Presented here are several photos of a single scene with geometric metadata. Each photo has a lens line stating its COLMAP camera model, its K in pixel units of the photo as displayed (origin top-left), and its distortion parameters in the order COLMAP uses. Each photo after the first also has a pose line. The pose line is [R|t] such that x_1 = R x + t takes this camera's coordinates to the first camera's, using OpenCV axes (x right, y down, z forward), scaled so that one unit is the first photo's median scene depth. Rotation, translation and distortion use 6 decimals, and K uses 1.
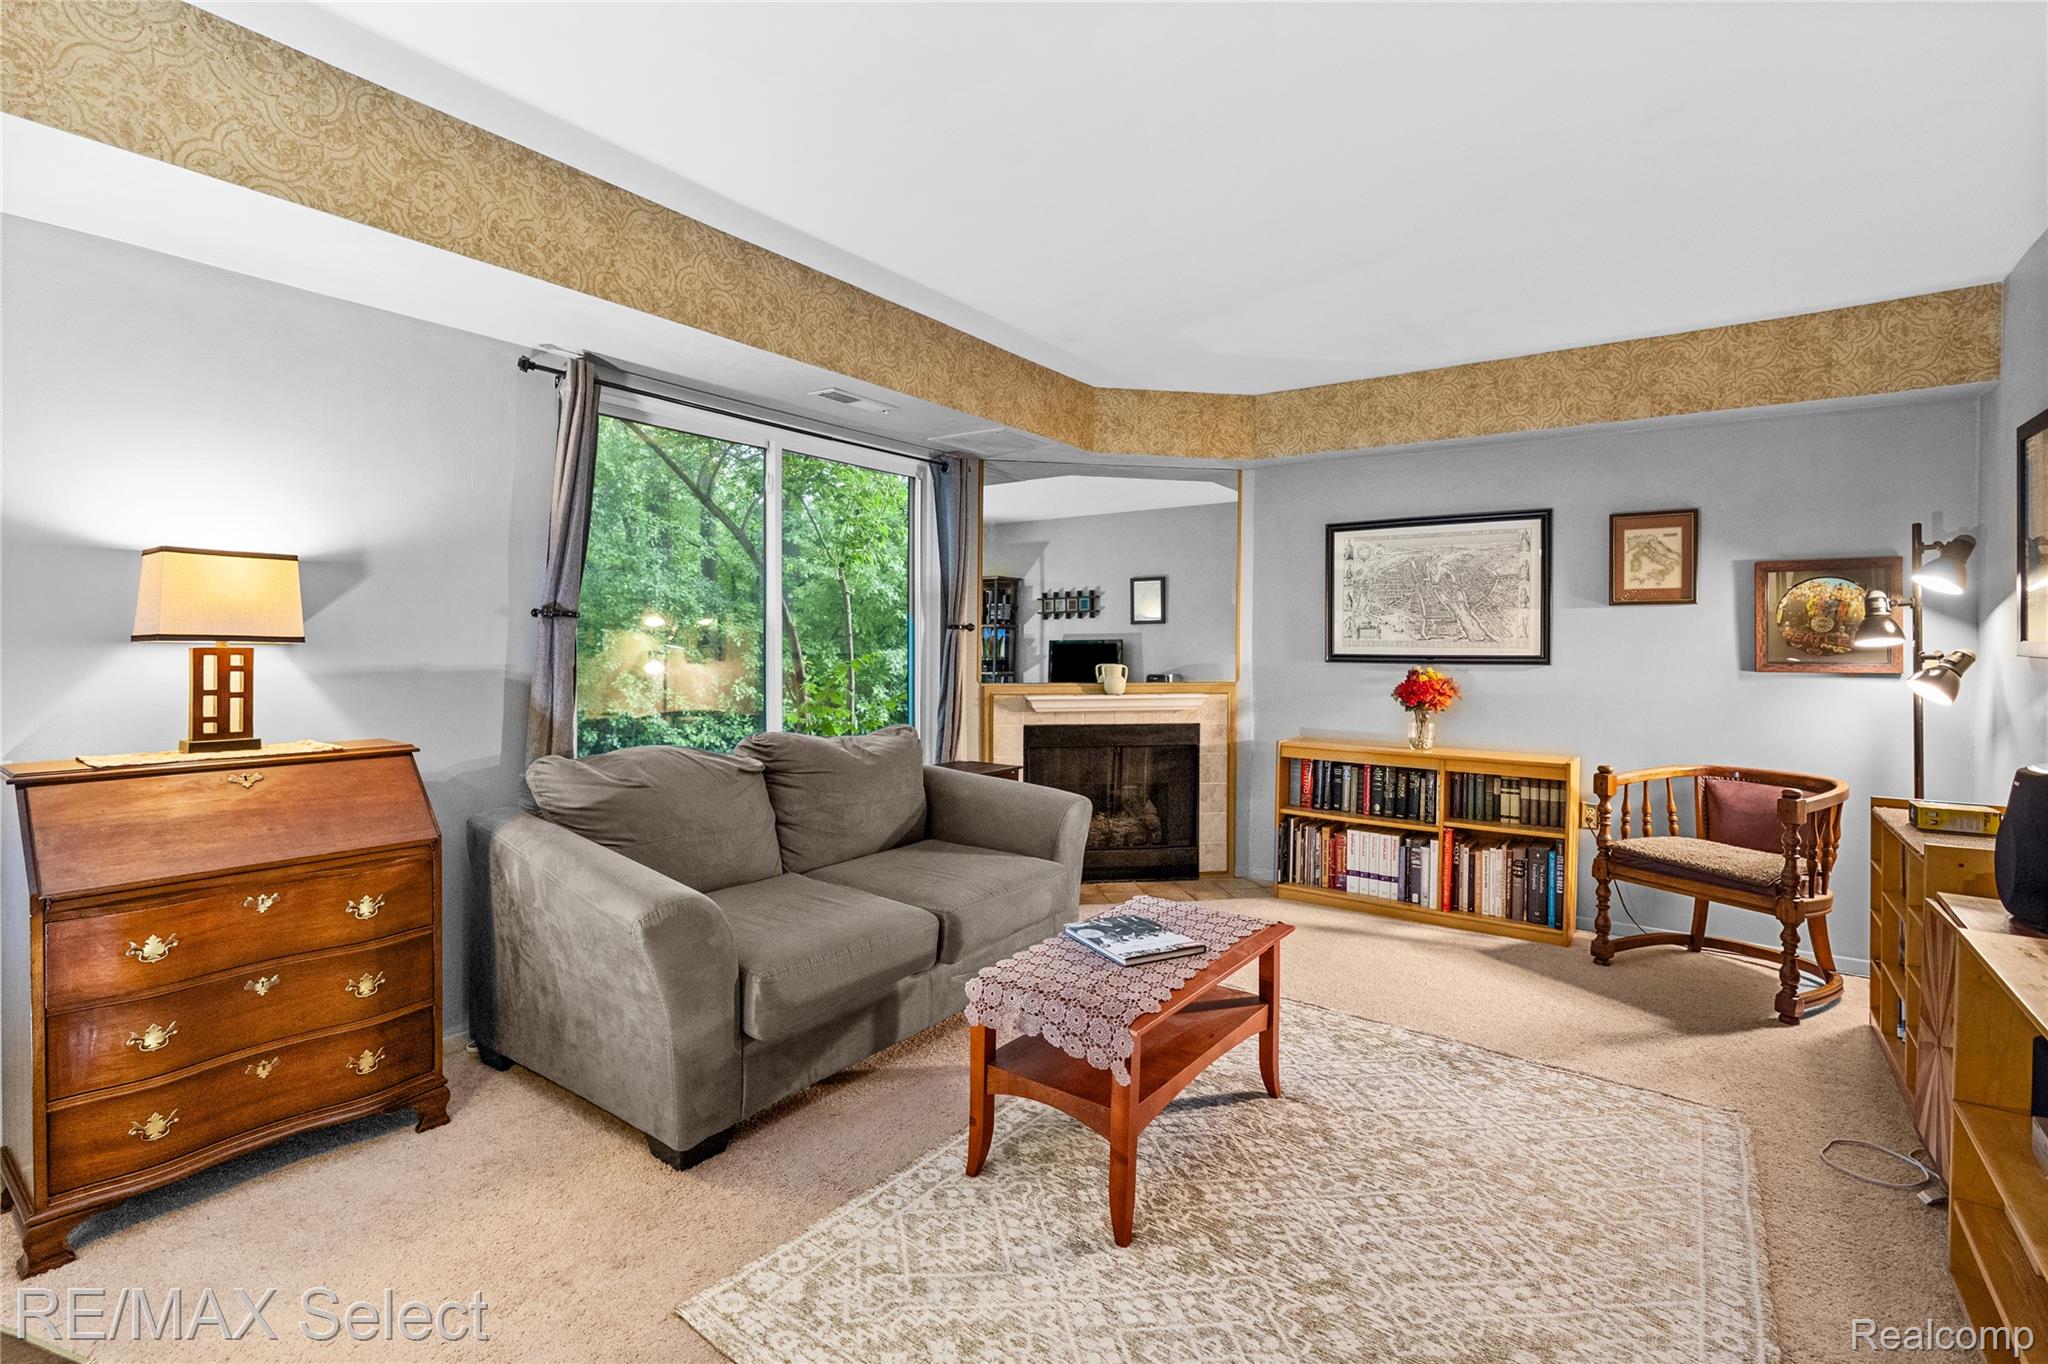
lens RADIAL K [[944.9, 0, 1031.6], [0, 944.9, 646.8], [0, 0, 1]] dist [-0.004986, 0.000319]
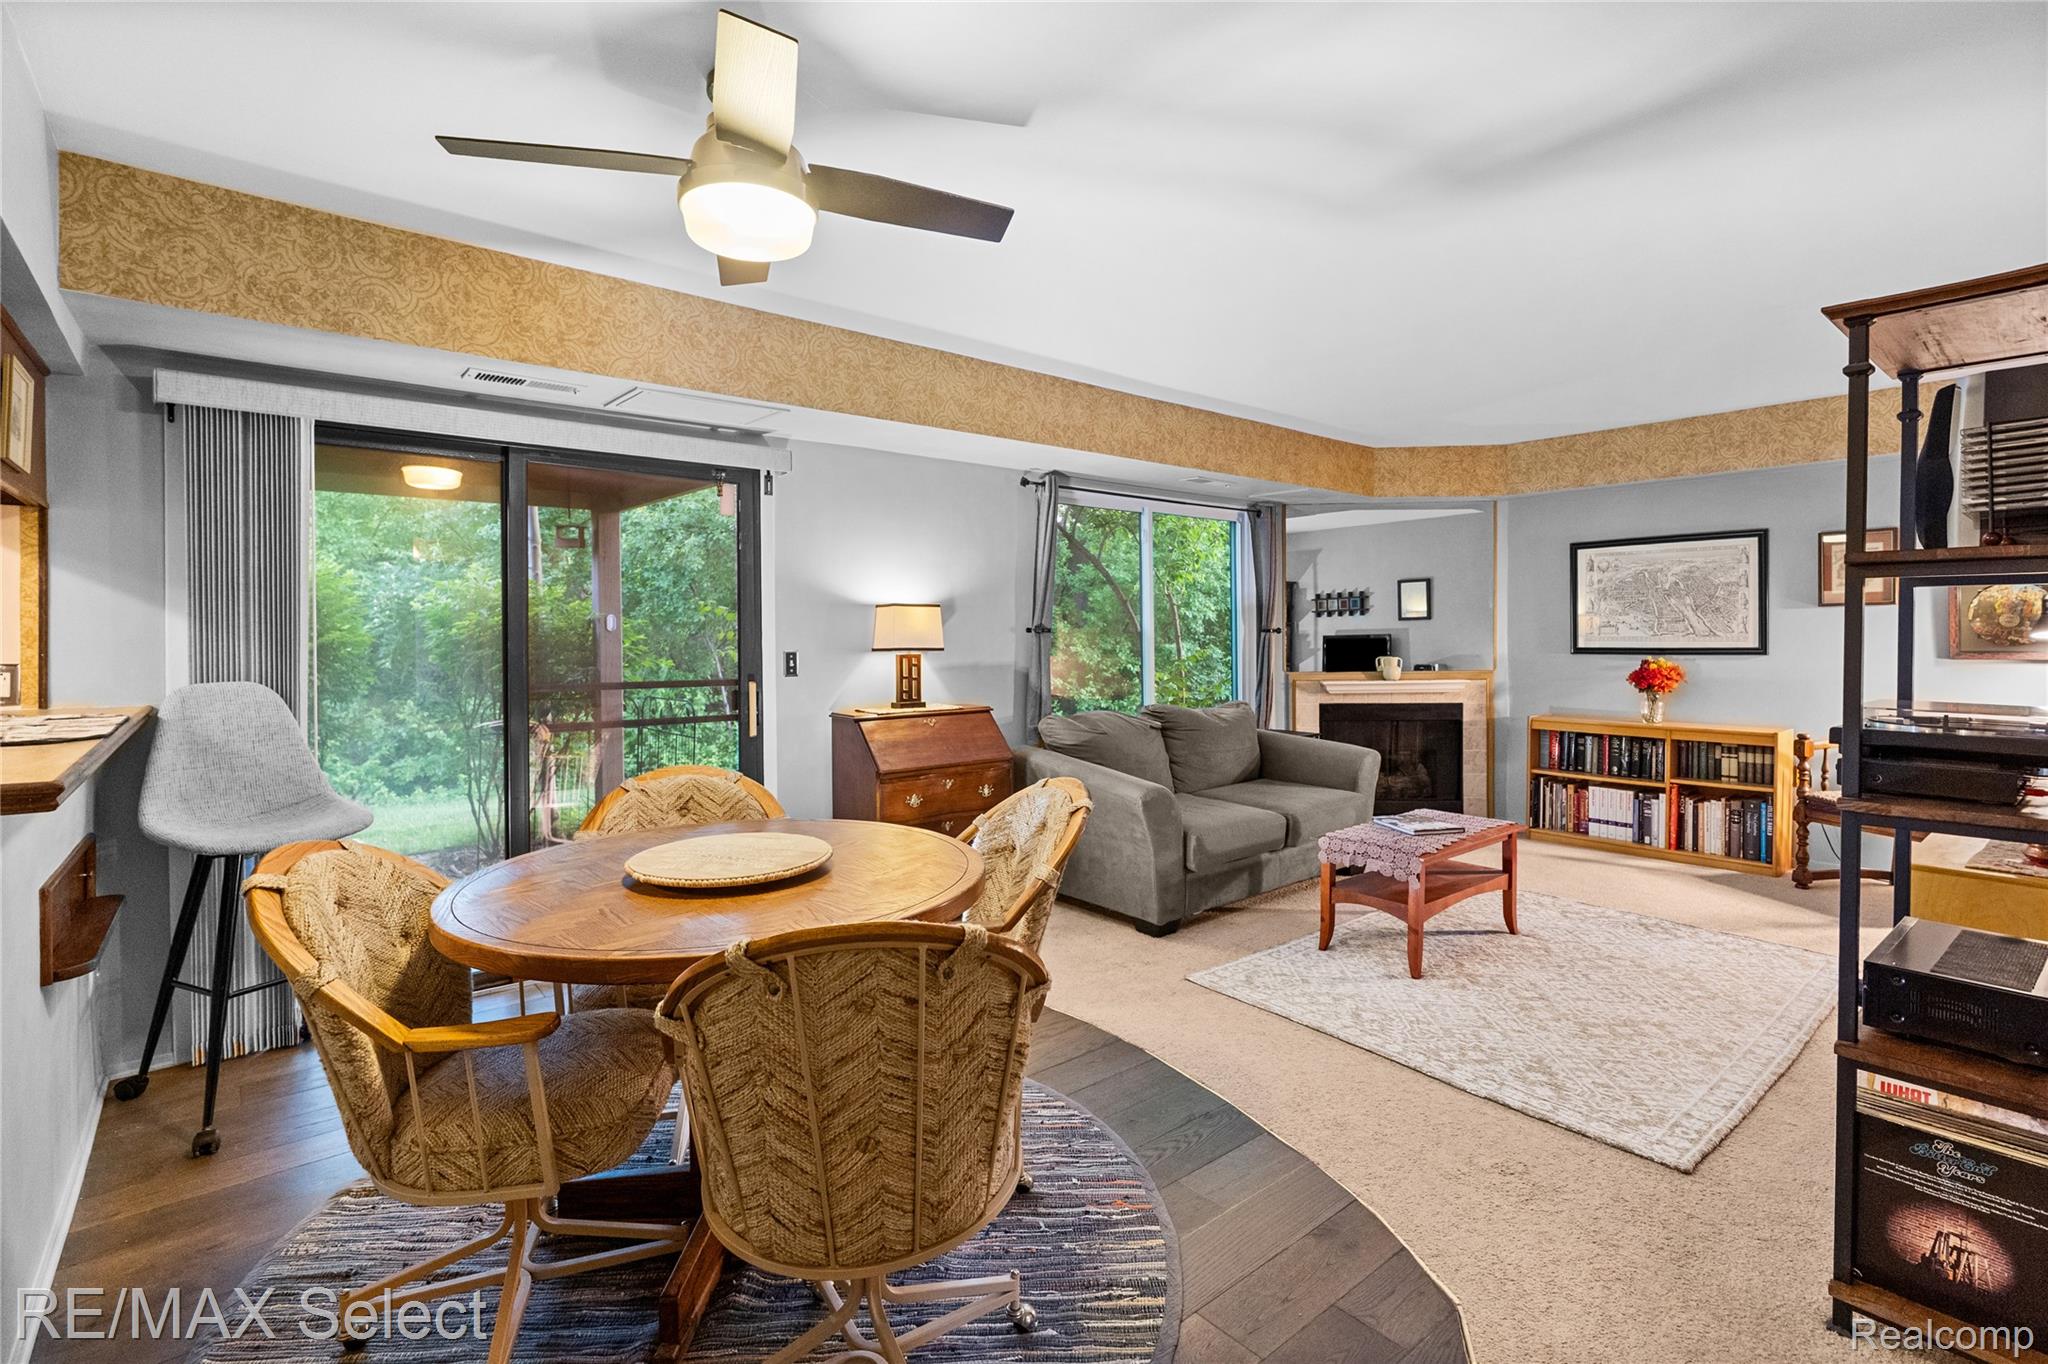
lens RADIAL K [[949.6, 0, 1039.4], [0, 949.6, 647.2], [0, 0, 1]] dist [-0.000970, 0.000786]
pose [[0.969482, -0.011099, -0.244912, -0.079237], [0.013485, 0.999877, 0.008067, -0.015467], [0.244792, -0.011124, 0.969512, -0.493522]]
